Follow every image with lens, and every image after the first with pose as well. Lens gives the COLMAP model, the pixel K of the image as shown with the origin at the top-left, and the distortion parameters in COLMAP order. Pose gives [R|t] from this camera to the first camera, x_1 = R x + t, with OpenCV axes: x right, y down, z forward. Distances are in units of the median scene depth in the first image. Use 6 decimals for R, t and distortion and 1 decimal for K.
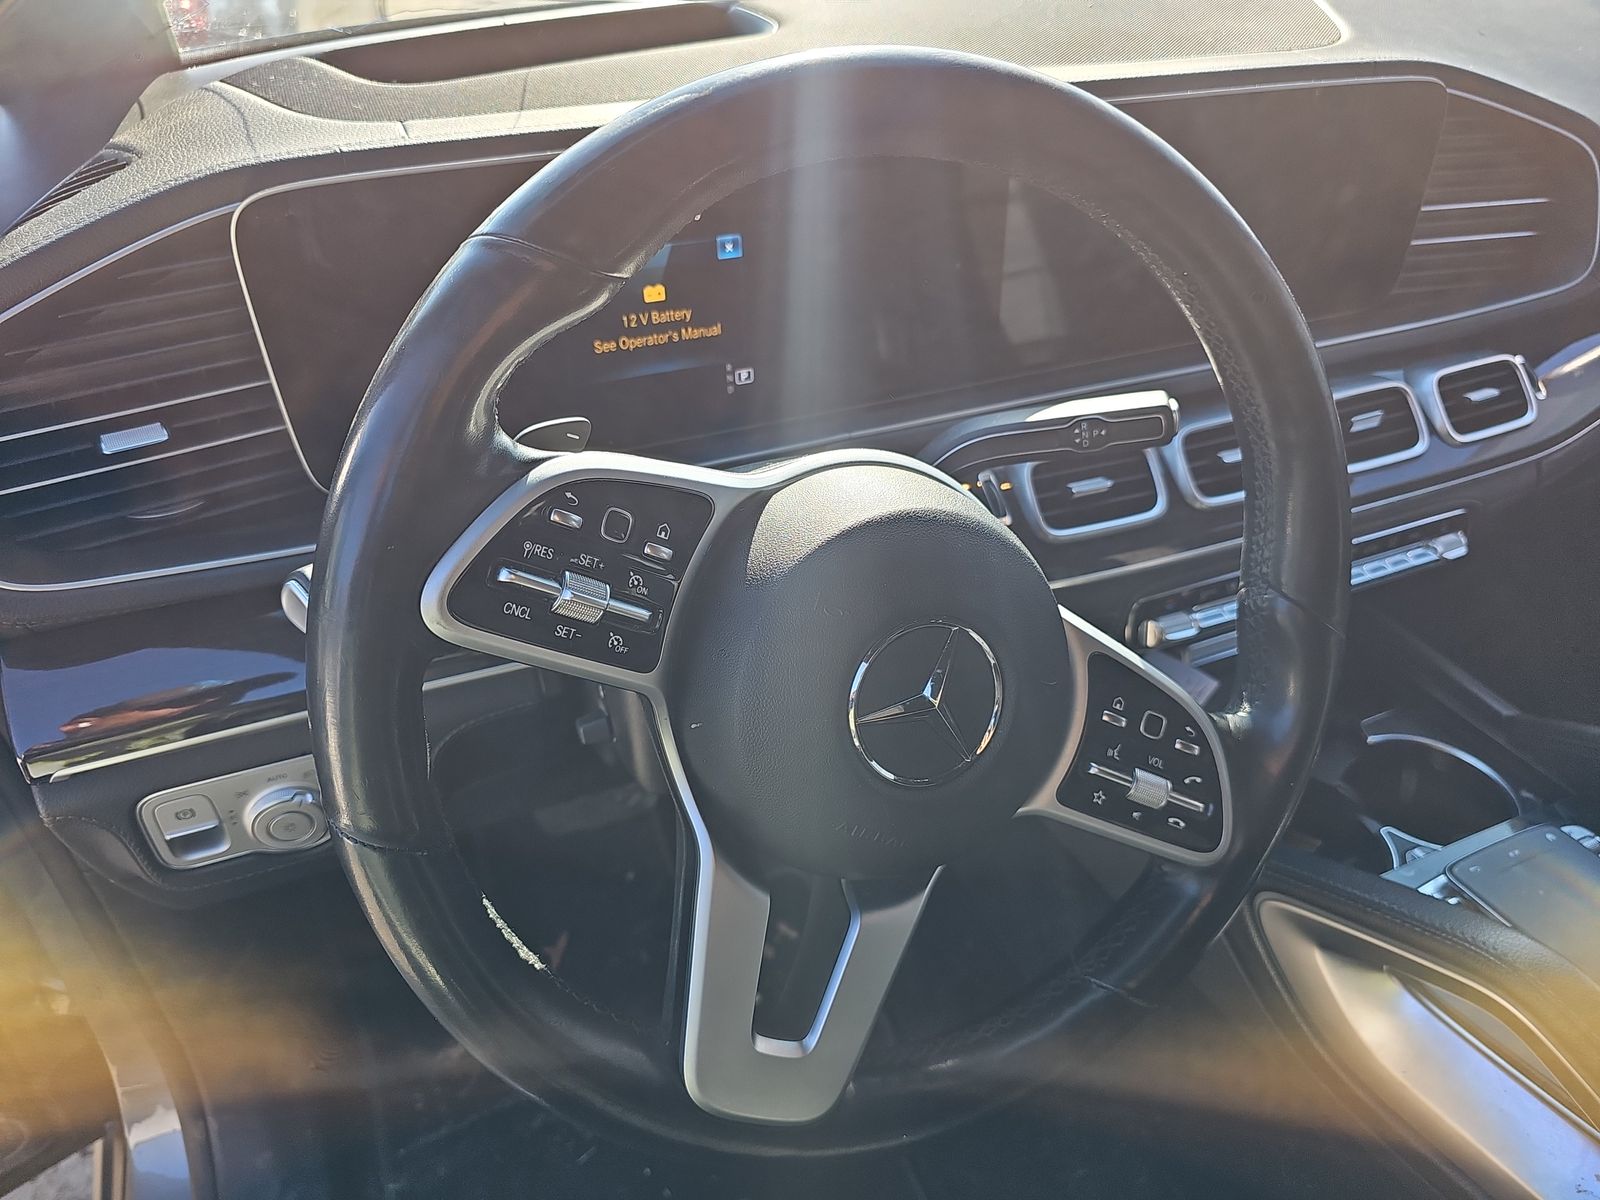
lens RADIAL K [[1087.4, 0, 793.6], [0, 1087.4, 582.7], [0, 0, 1]] dist [0.043369, -0.027107]
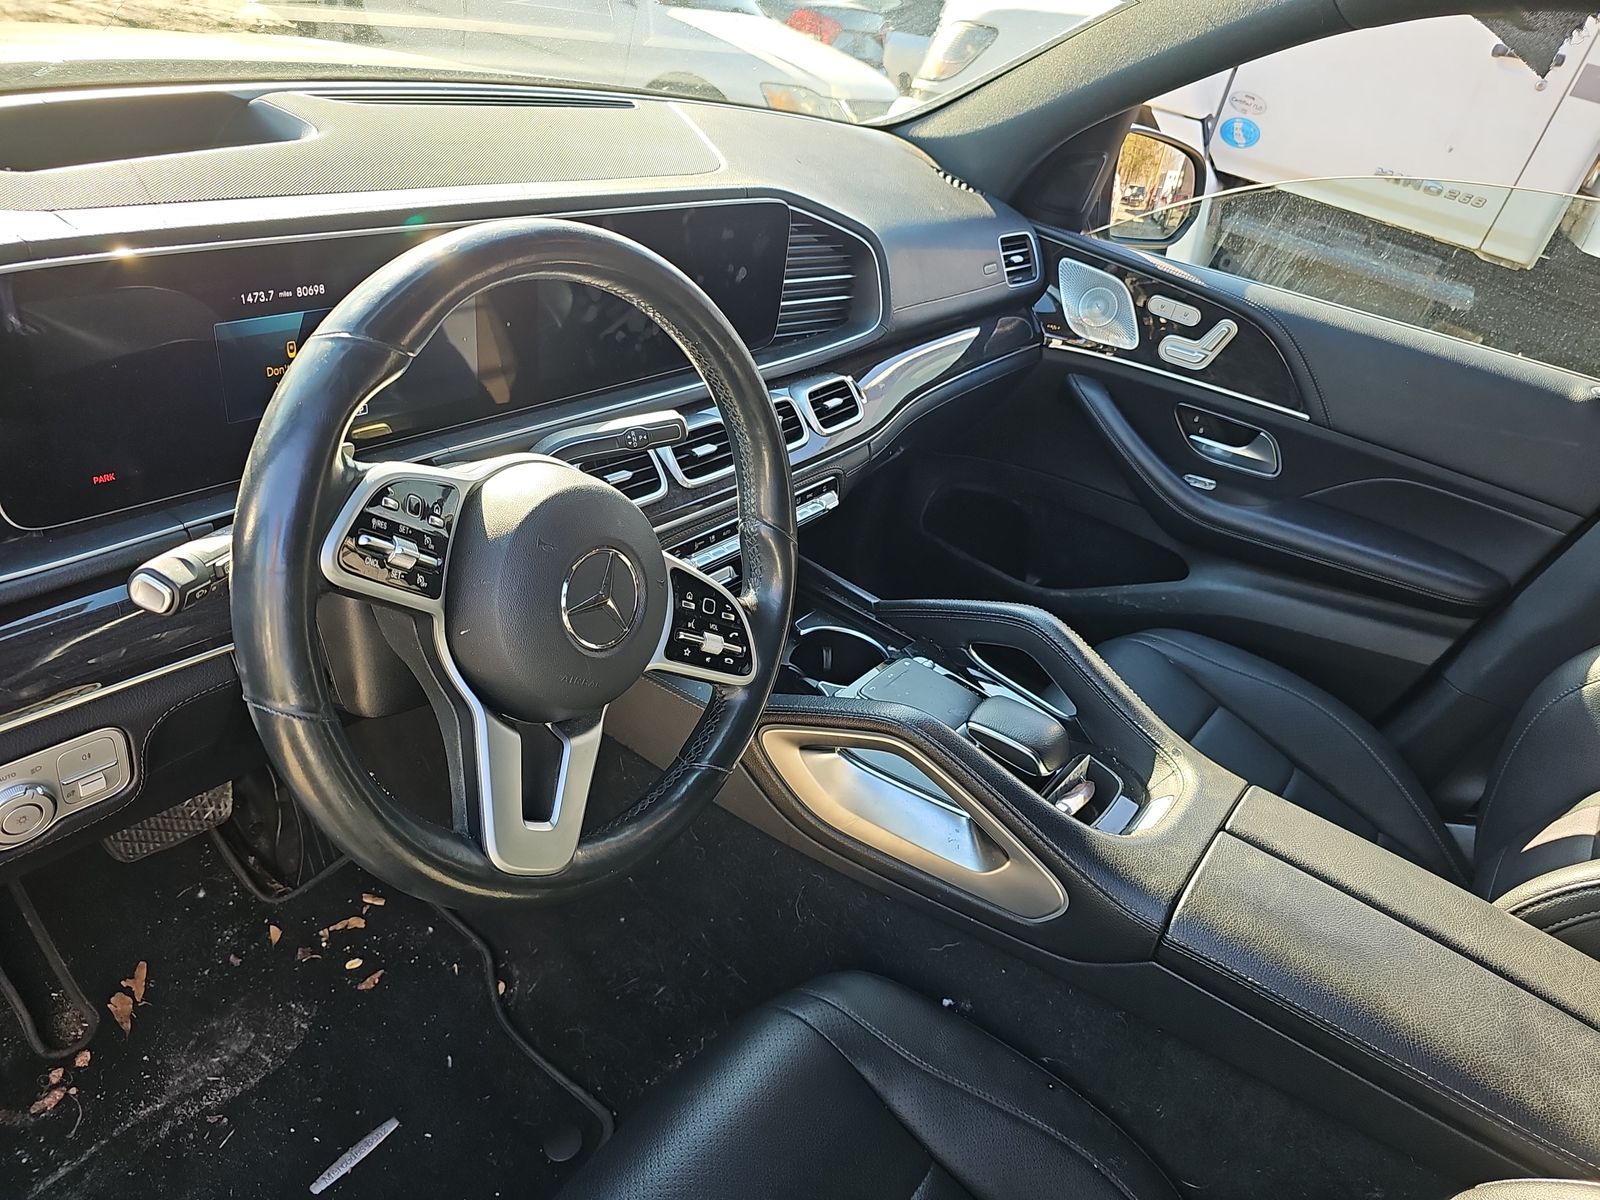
lens RADIAL K [[1087.4, 0, 798.5], [0, 1087.4, 597.8], [0, 0, 1]] dist [0.043369, -0.027107]
pose [[0.857804, -0.132509, 0.496603, -0.289934], [0.133779, 0.990455, 0.033203, 0.060020], [-0.496262, 0.037954, 0.867343, -0.397969]]
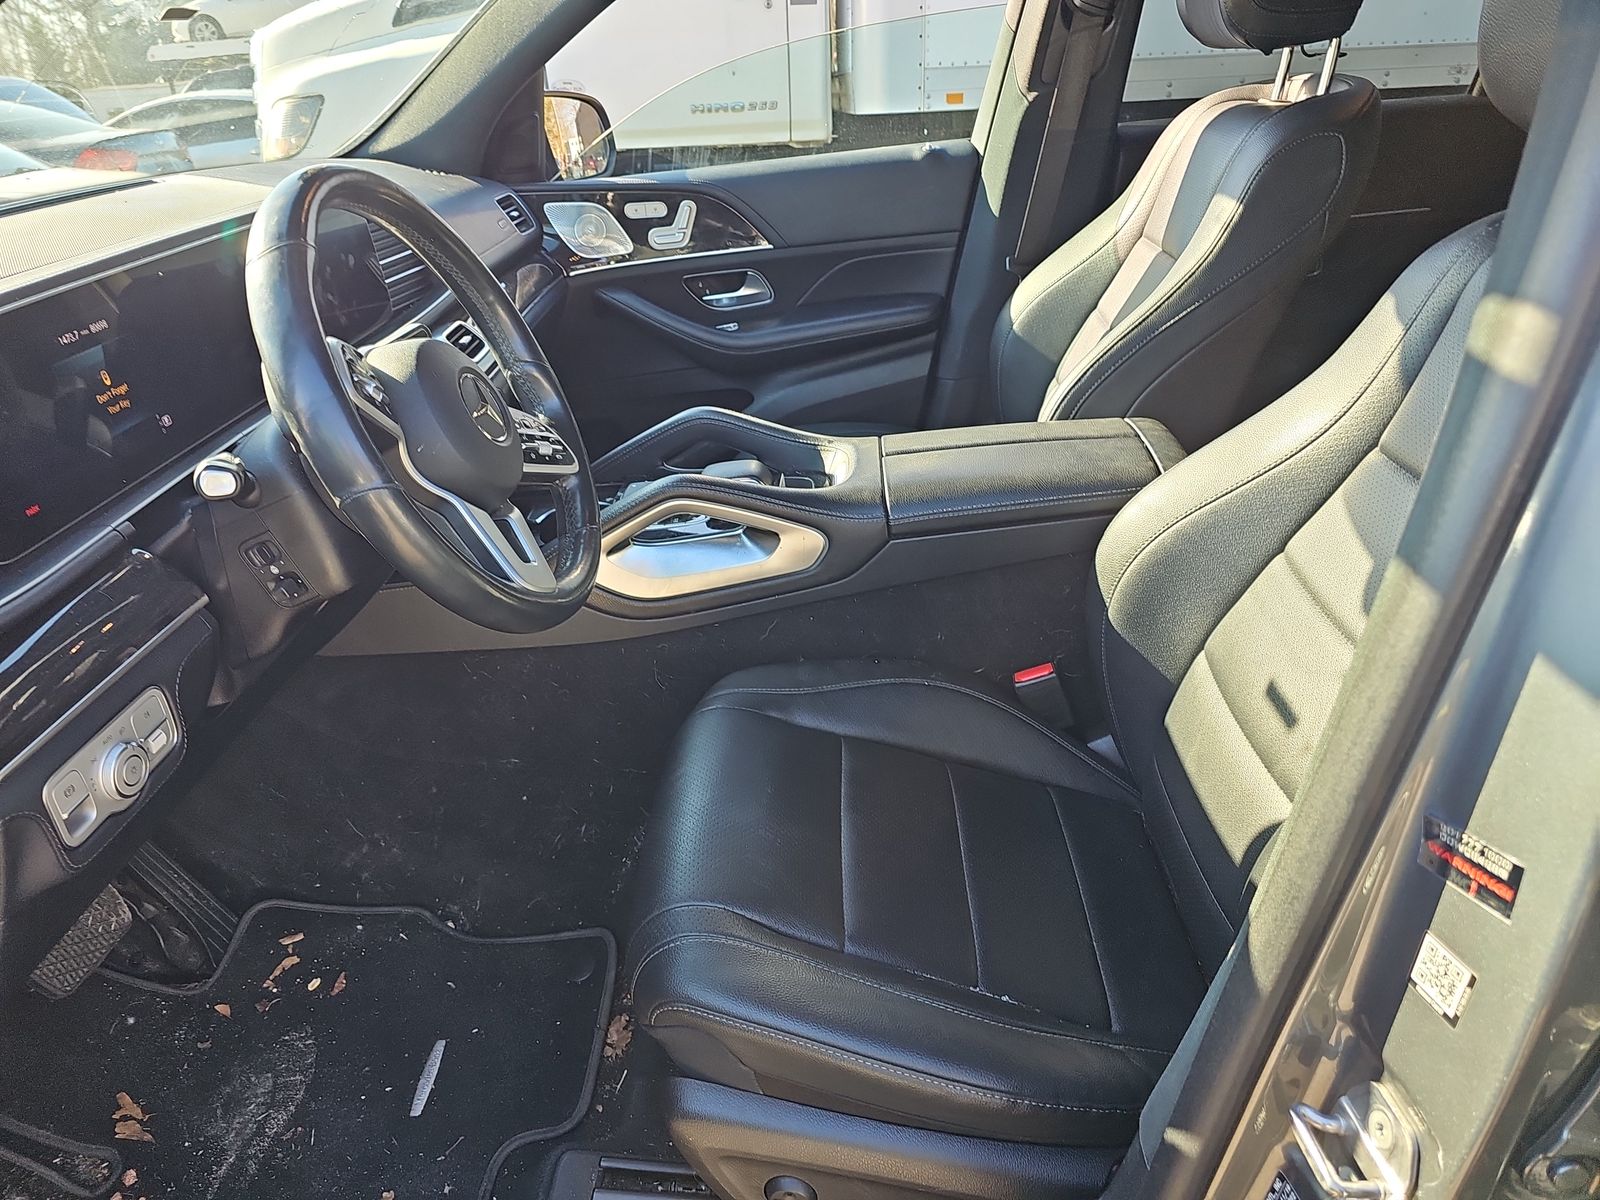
lens RADIAL K [[1087.4, 0, 800.6], [0, 1087.4, 600.9], [0, 0, 1]] dist [0.043369, -0.027107]
pose [[0.435974, -0.455870, 0.775957, -1.035761], [0.575711, 0.803986, 0.148872, 0.317542], [-0.691725, 0.381823, 0.612967, -0.506976]]
